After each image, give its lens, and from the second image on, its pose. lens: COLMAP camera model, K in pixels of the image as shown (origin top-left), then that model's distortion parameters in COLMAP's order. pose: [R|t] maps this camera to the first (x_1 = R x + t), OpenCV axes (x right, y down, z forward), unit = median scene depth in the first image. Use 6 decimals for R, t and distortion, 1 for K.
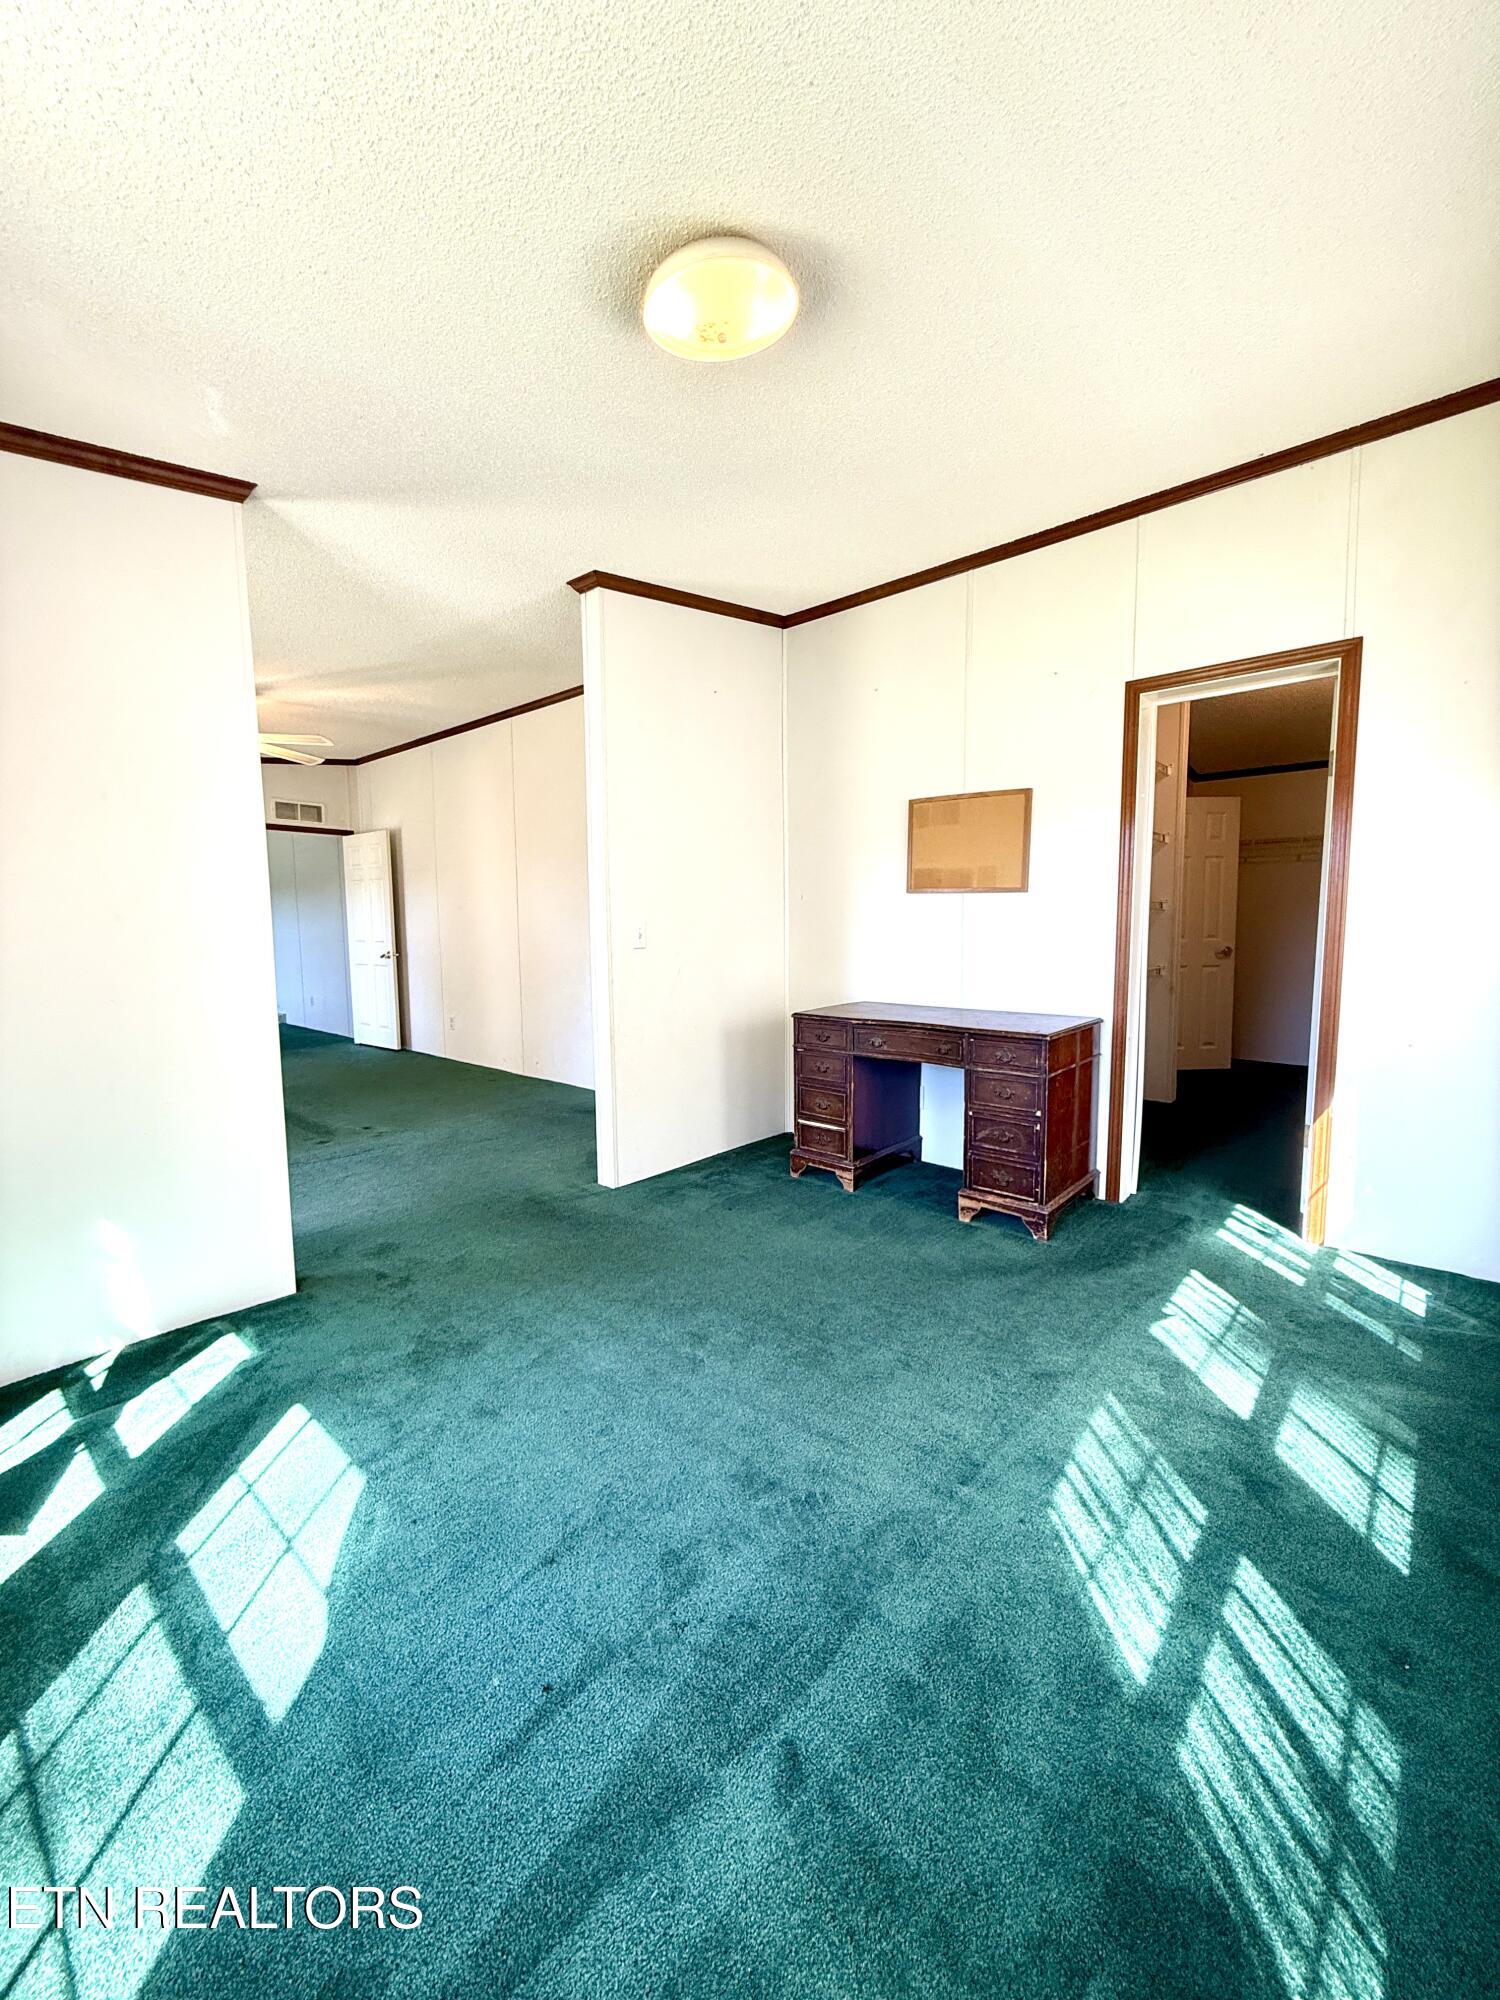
lens RADIAL K [[802.4, 0, 753.5], [0, 802.4, 1001.6], [0, 0, 1]] dist [-0.000375, 0.000133]
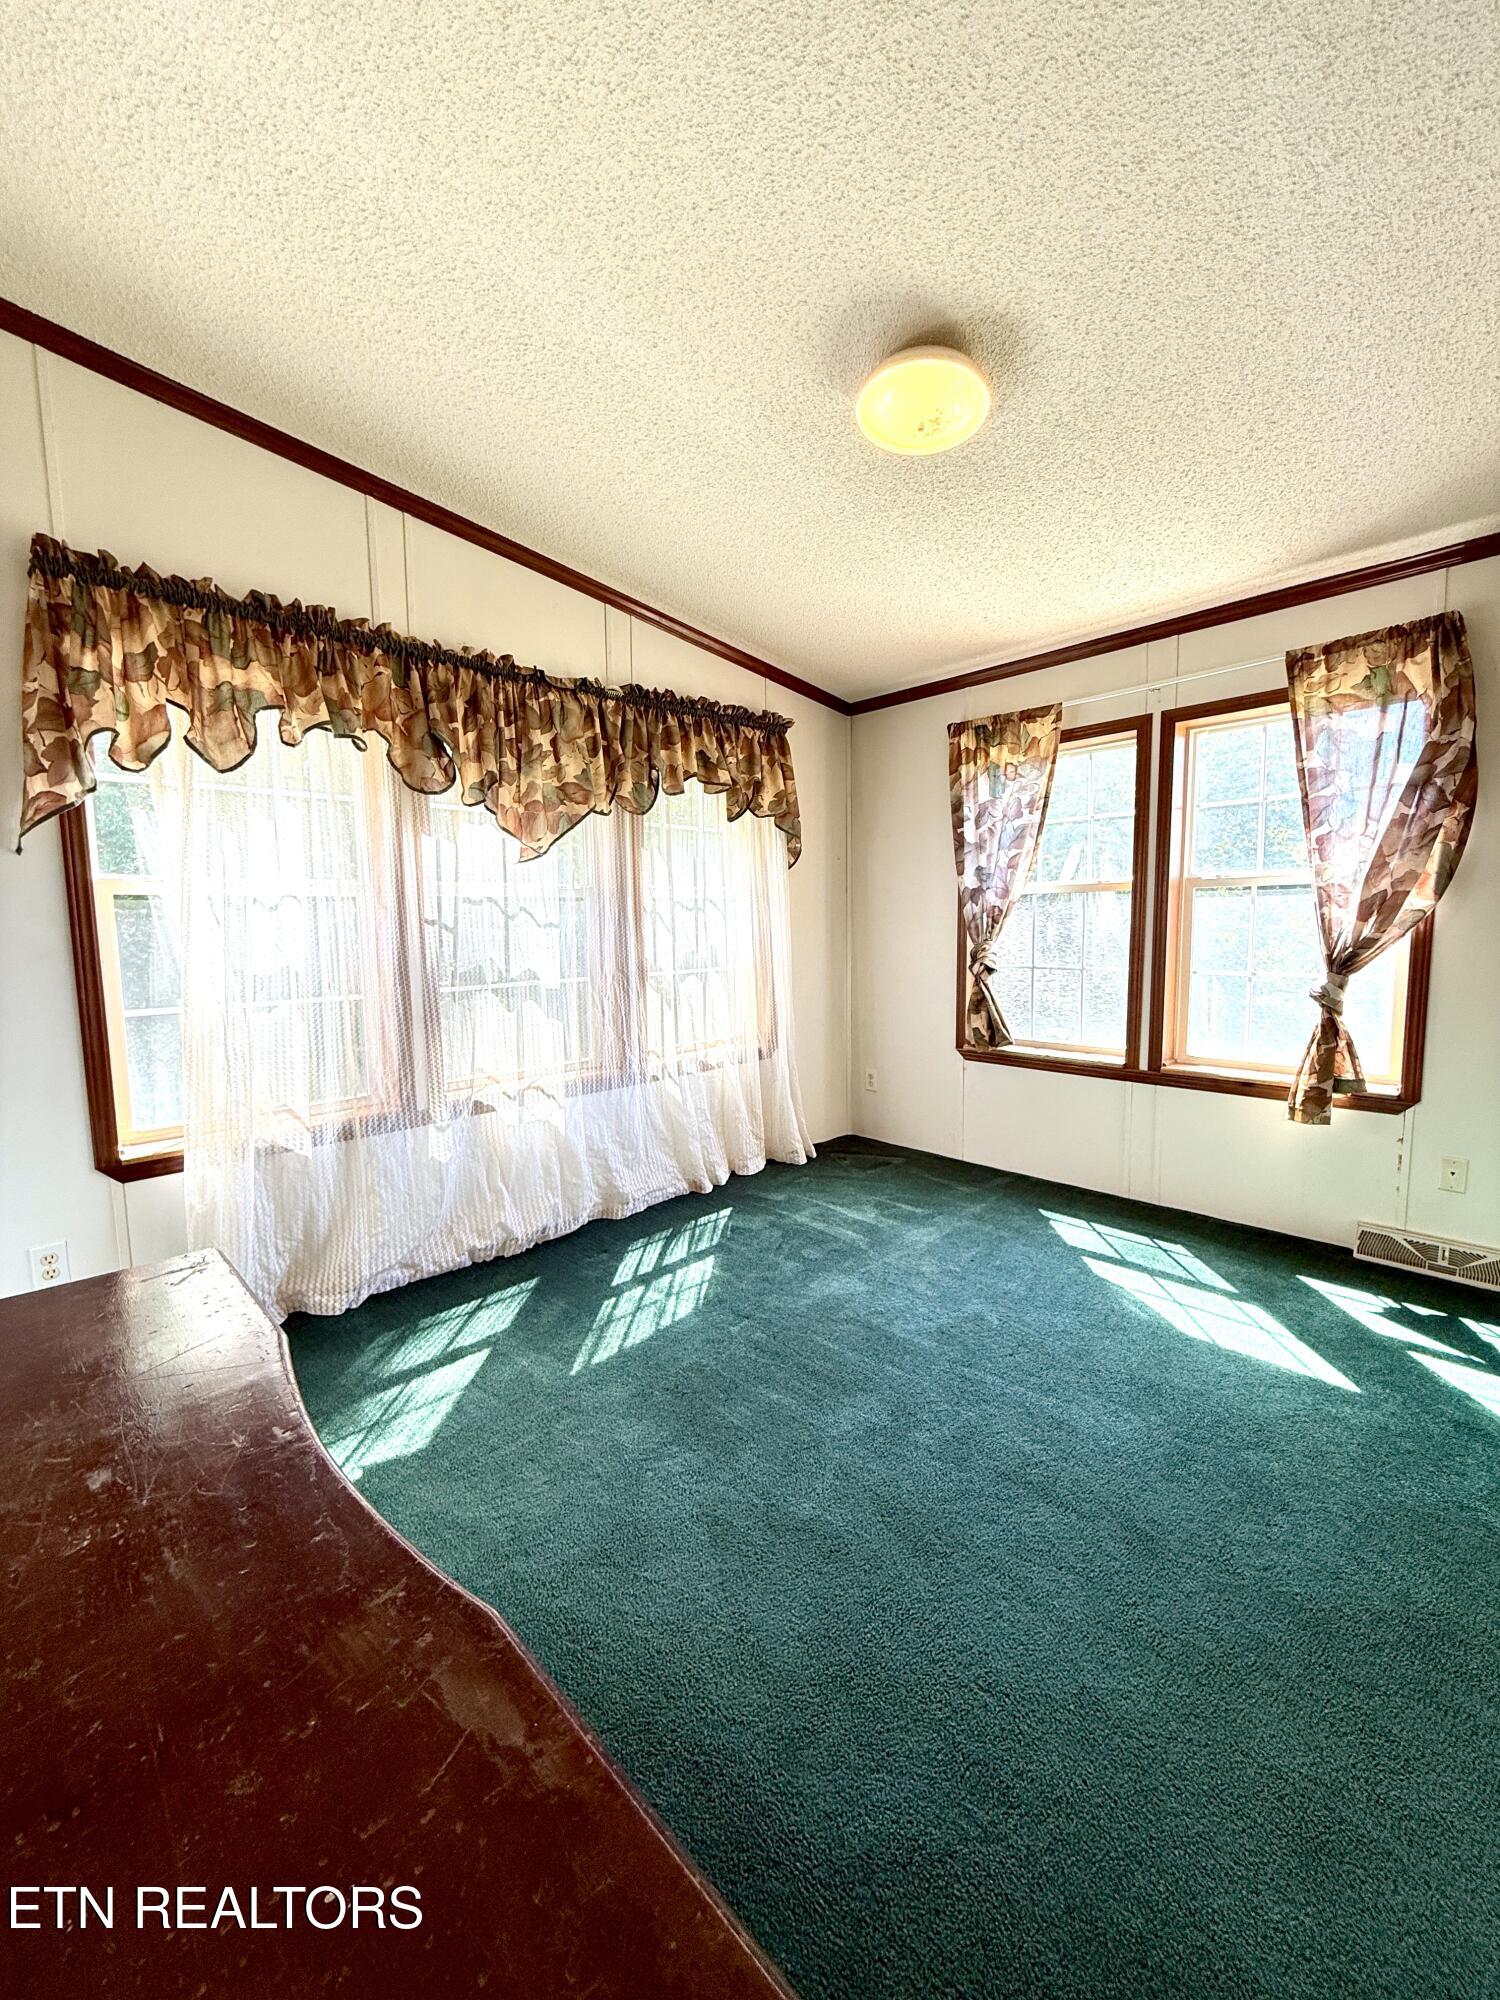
lens RADIAL K [[802.4, 0, 753.5], [0, 802.4, 1001.6], [0, 0, 1]] dist [-0.000375, 0.000133]
pose [[-0.996755, 0.017954, 0.078467, 0.134029], [0.033422, 0.979117, 0.200529, -0.267541], [-0.073229, 0.202501, -0.976540, 2.471463]]
